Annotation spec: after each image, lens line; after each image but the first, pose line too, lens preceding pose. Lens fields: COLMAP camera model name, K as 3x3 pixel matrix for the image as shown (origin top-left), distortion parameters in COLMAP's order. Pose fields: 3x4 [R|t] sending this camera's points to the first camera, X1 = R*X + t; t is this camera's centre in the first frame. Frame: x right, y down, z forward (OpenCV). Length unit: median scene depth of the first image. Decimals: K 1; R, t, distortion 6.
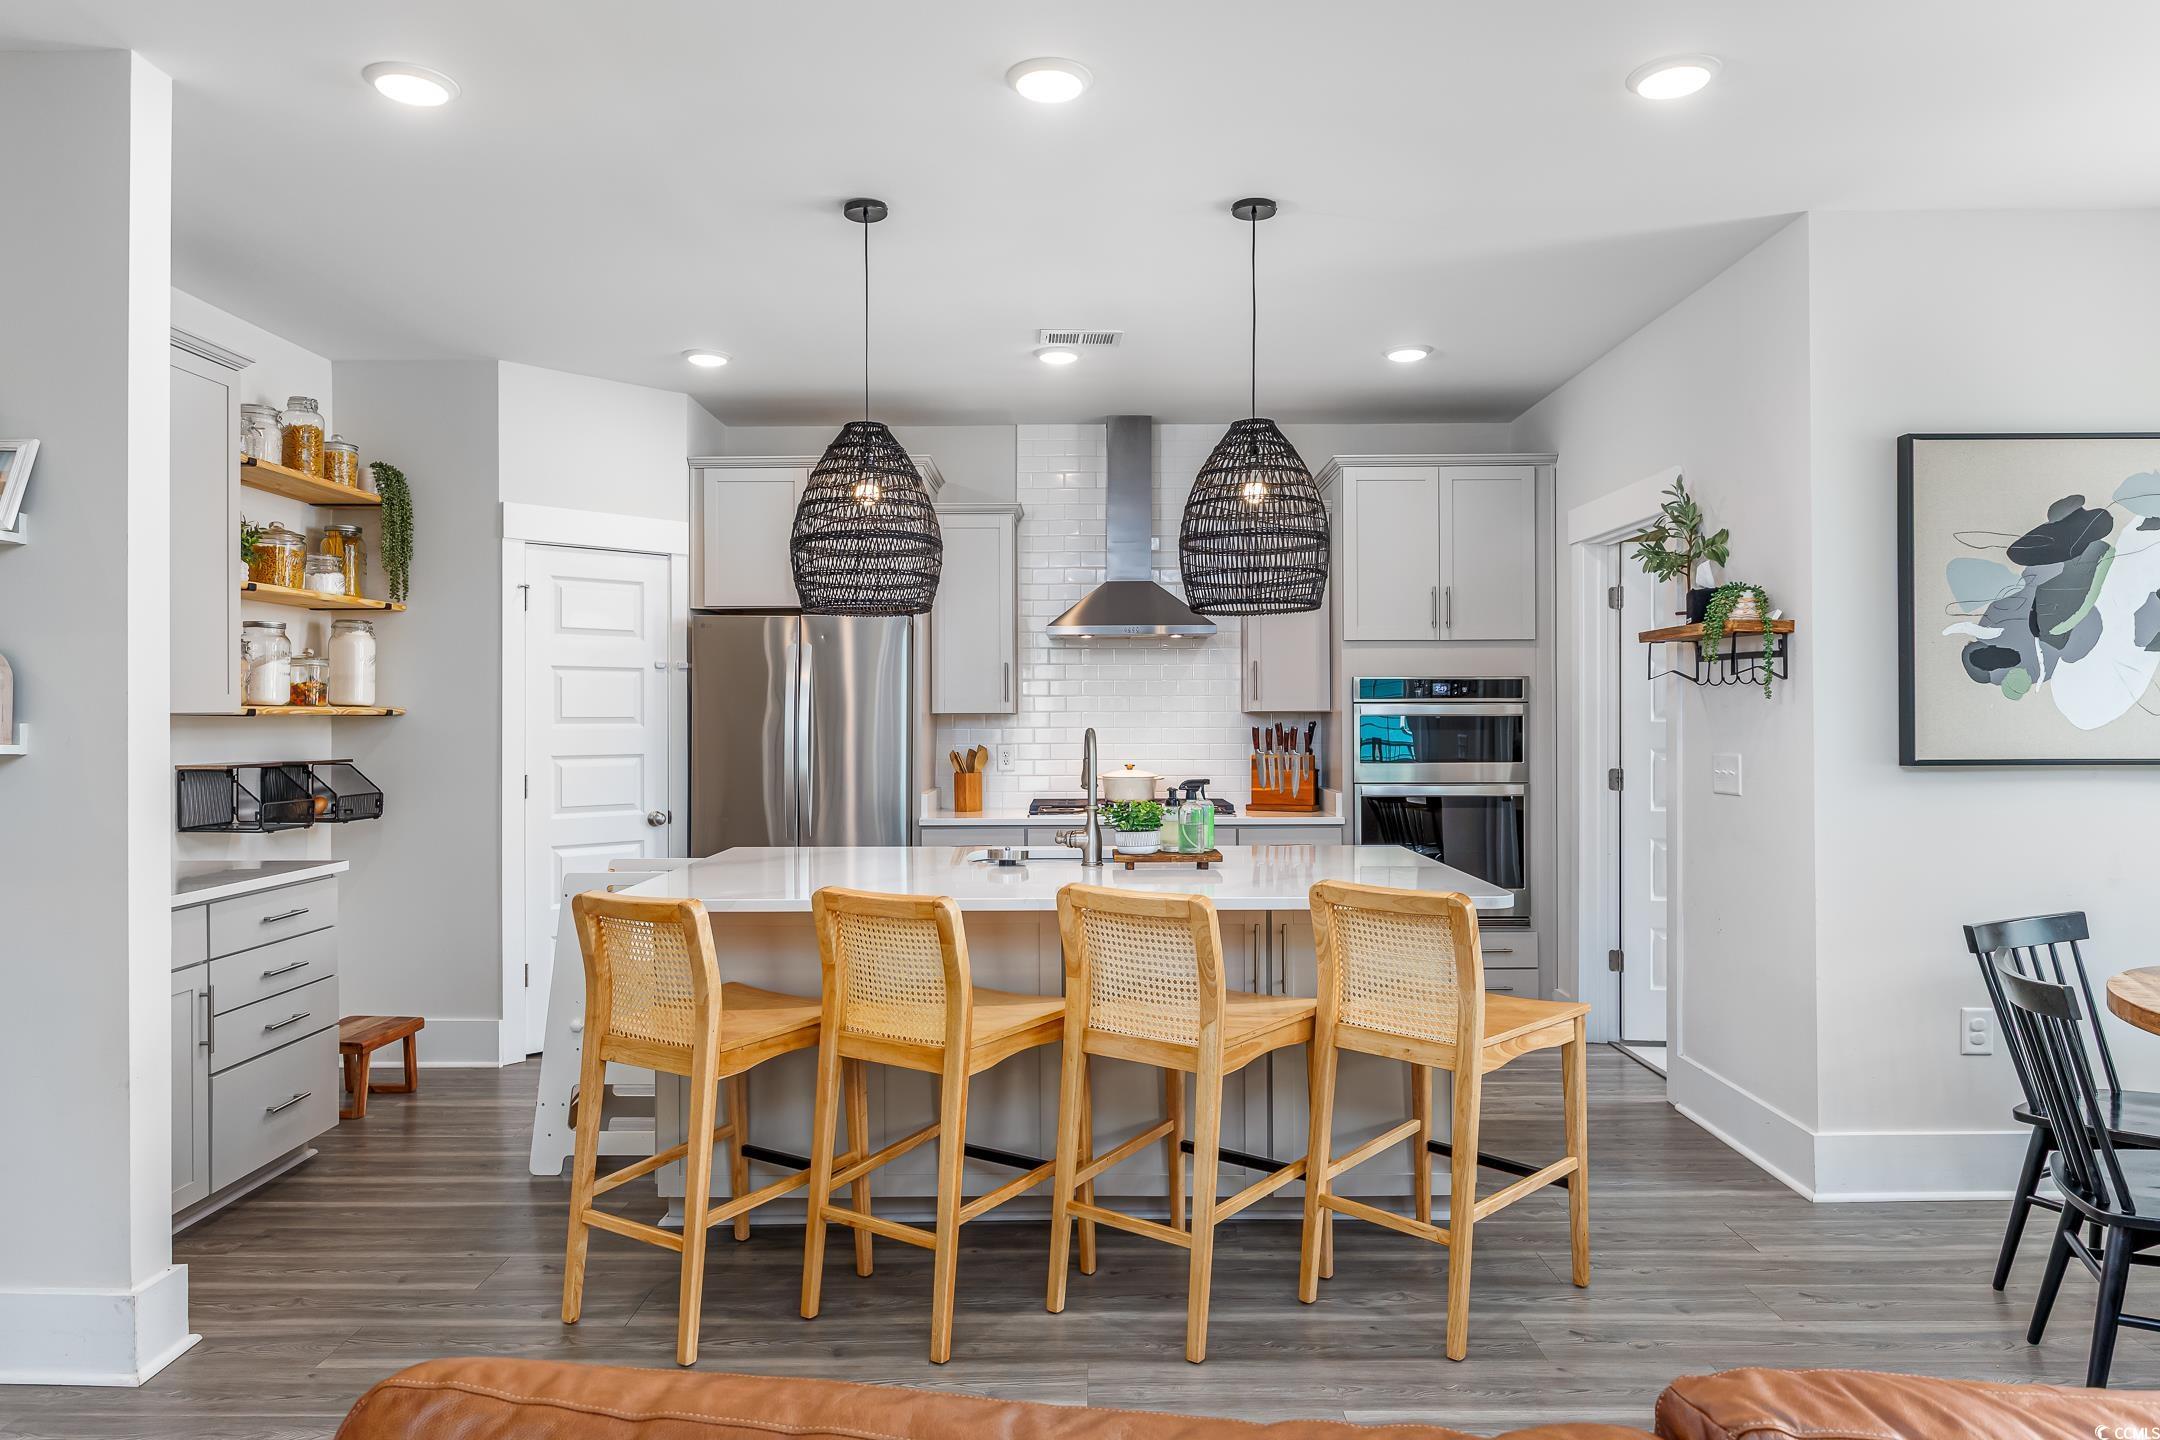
lens RADIAL K [[1337.4, 0, 1070.2], [0, 1337.4, 718.2], [0, 0, 1]] dist [-0.000913, 0.000788]
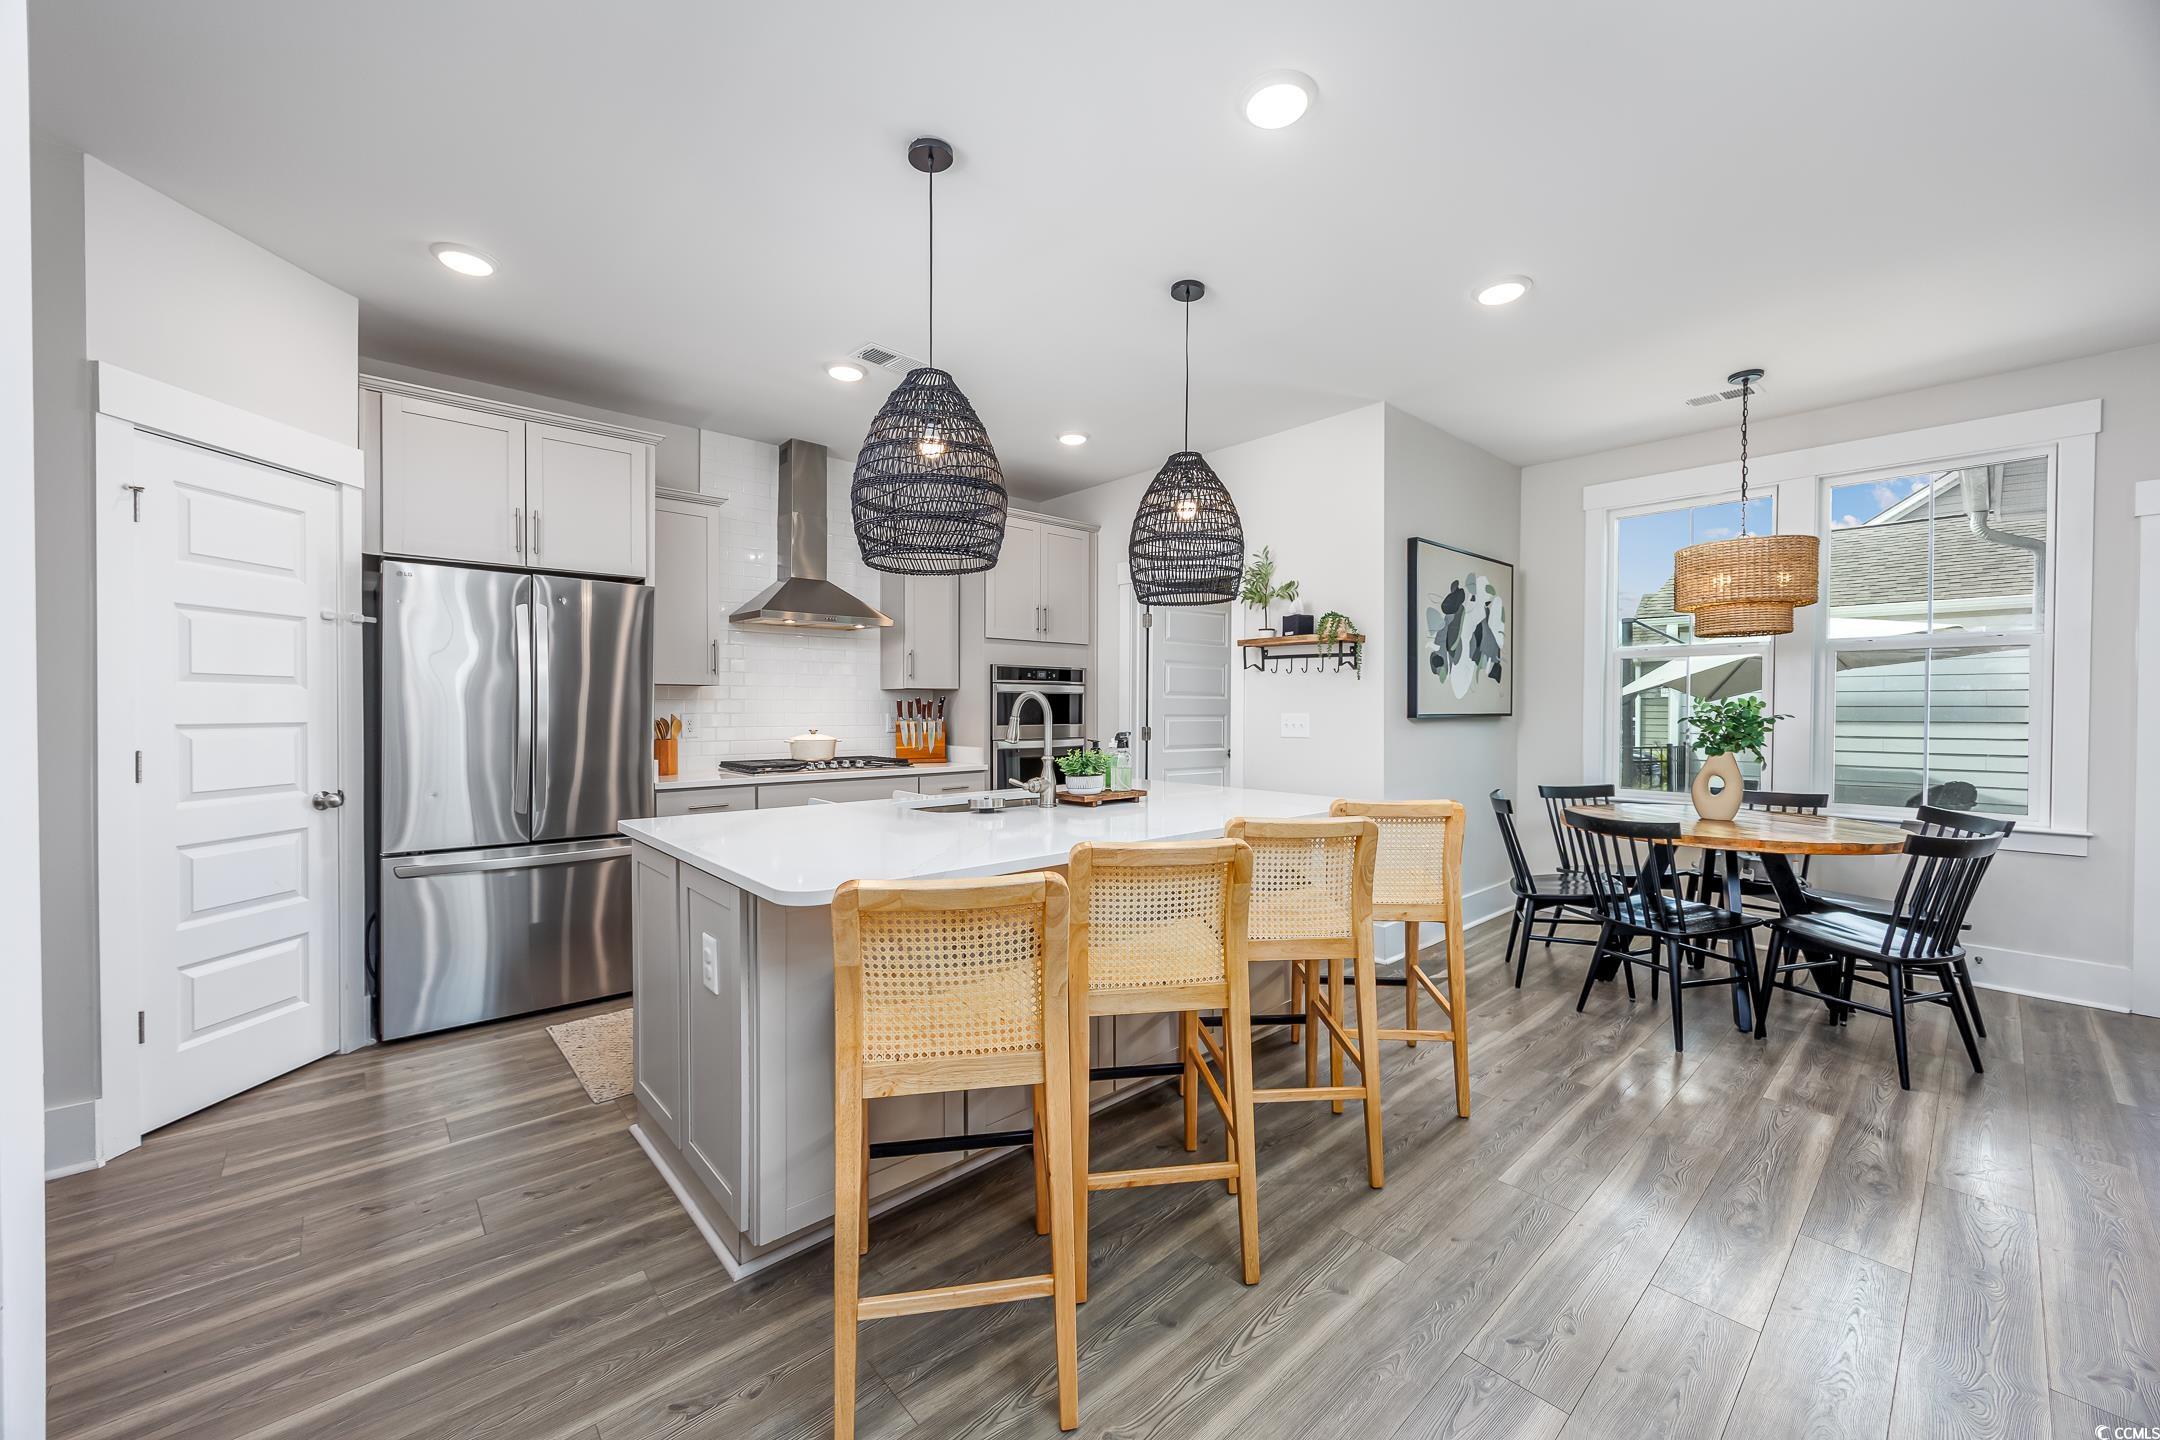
lens RADIAL K [[826.9, 0, 1075.2], [0, 826.9, 718.1], [0, 0, 1]] dist [-0.002409, -0.000064]
pose [[0.734695, -0.003806, 0.678386, -0.381386], [-0.003650, 0.999948, 0.009562, 0.020957], [-0.678387, -0.009501, 0.734643, 0.374777]]
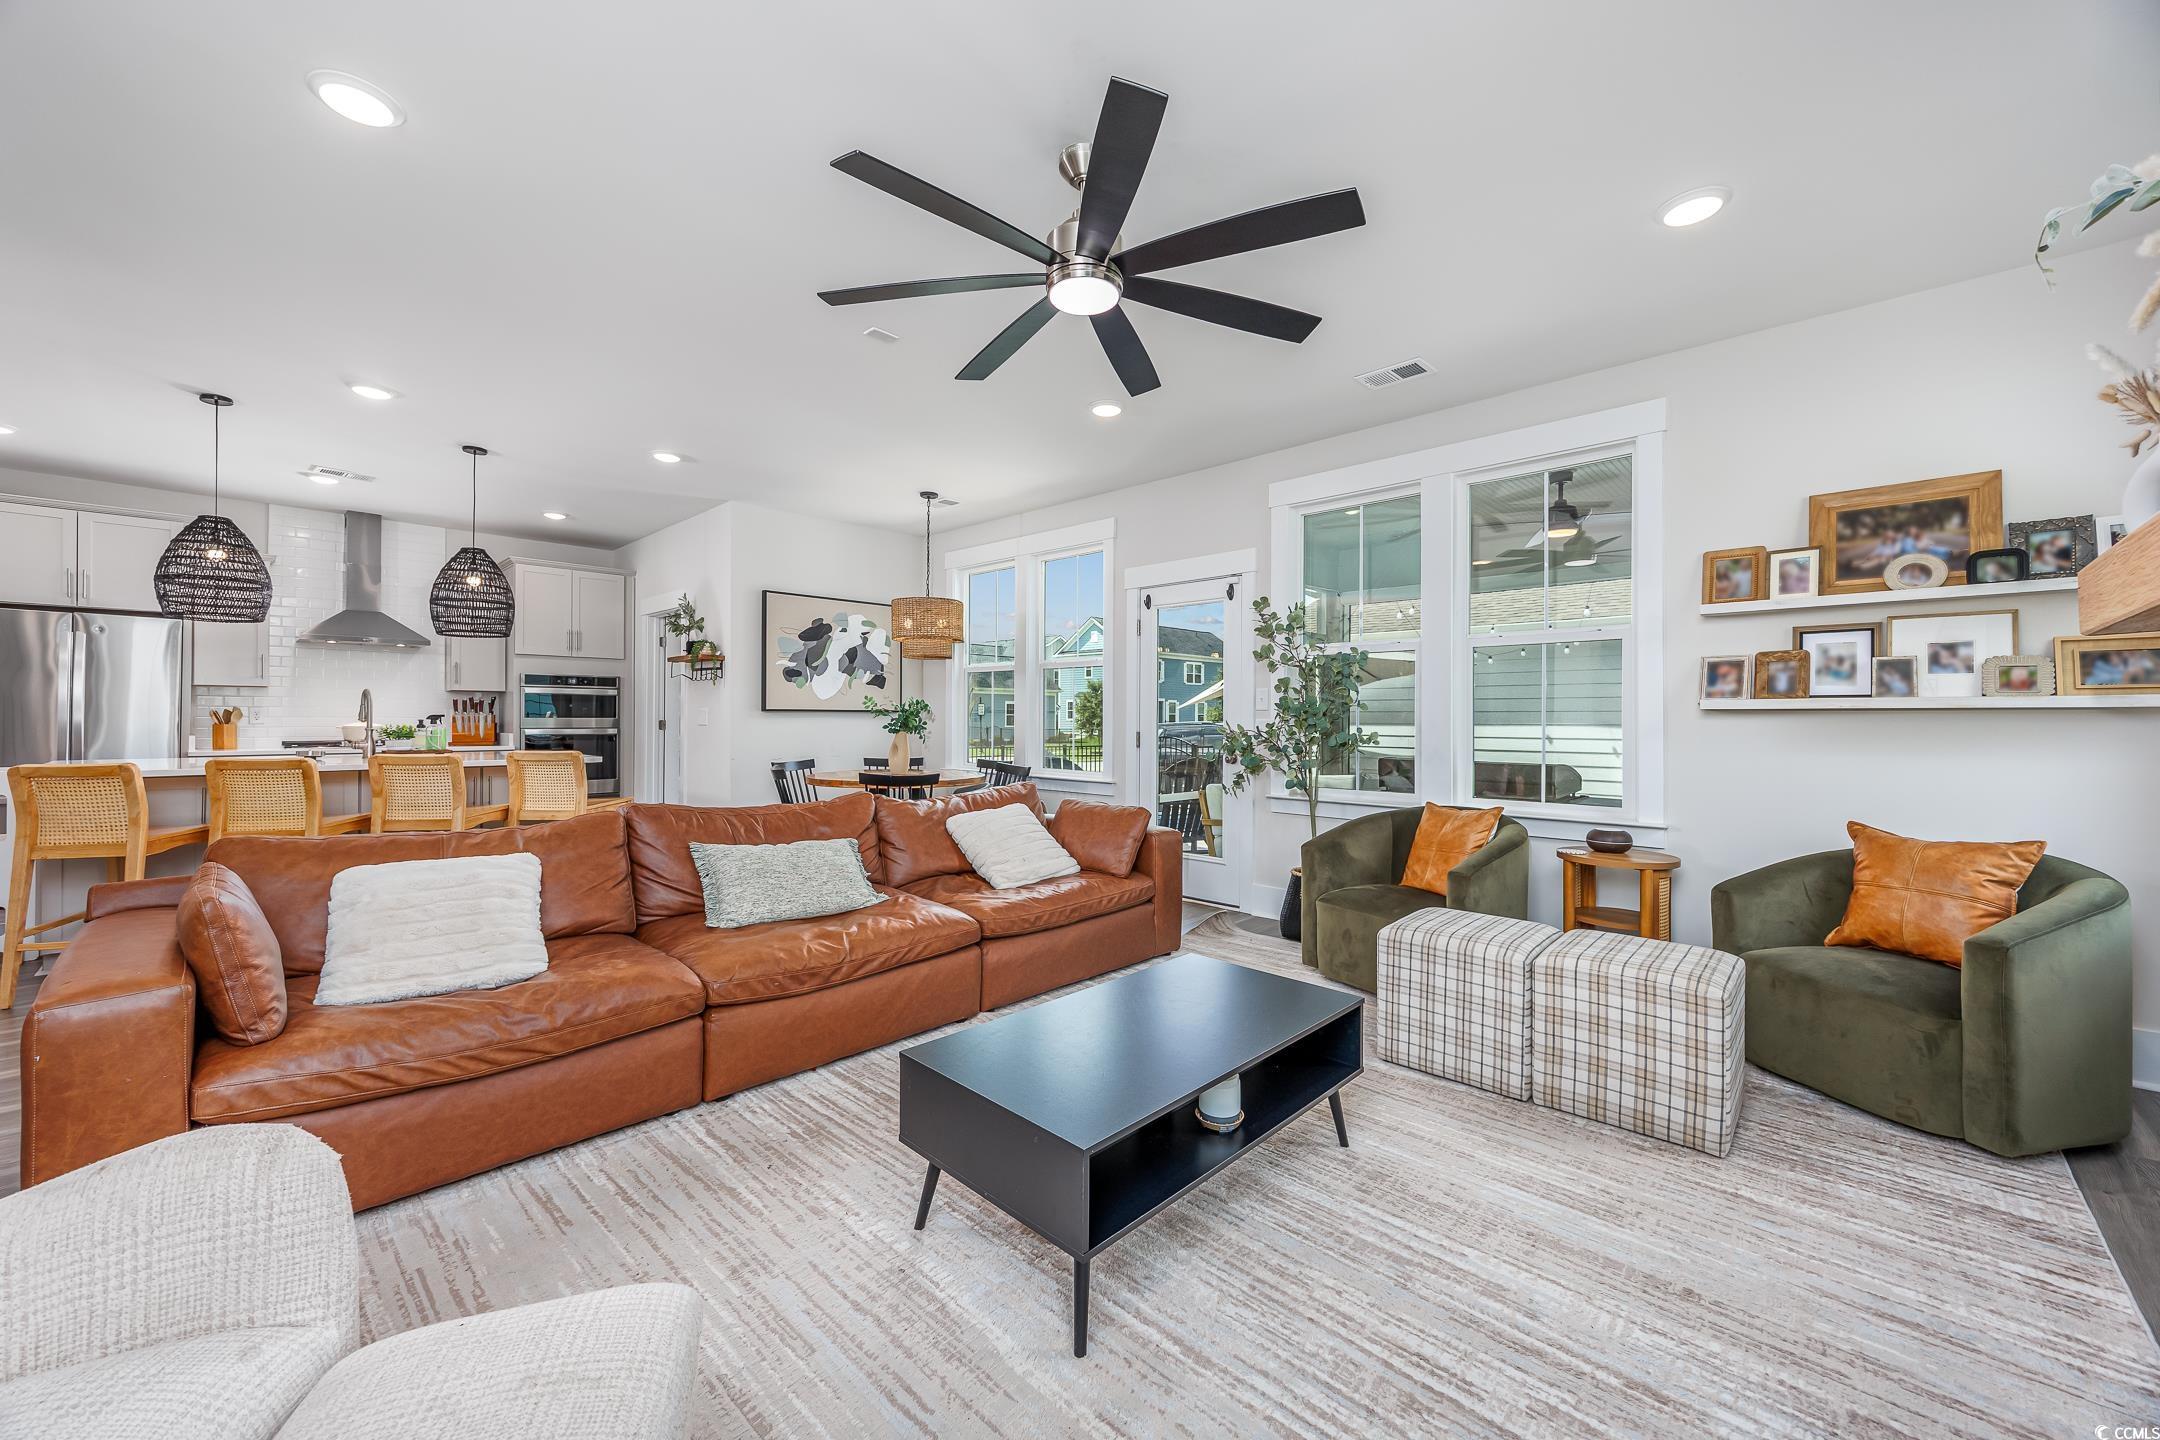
lens RADIAL K [[826.9, 0, 1082.6], [0, 826.9, 711.8], [0, 0, 1]] dist [-0.002409, -0.000064]
pose [[0.682868, 0.011157, 0.730456, -0.126388], [-0.006828, 0.999937, -0.008889, 0.036654], [-0.730509, 0.001082, 0.682902, -0.490111]]
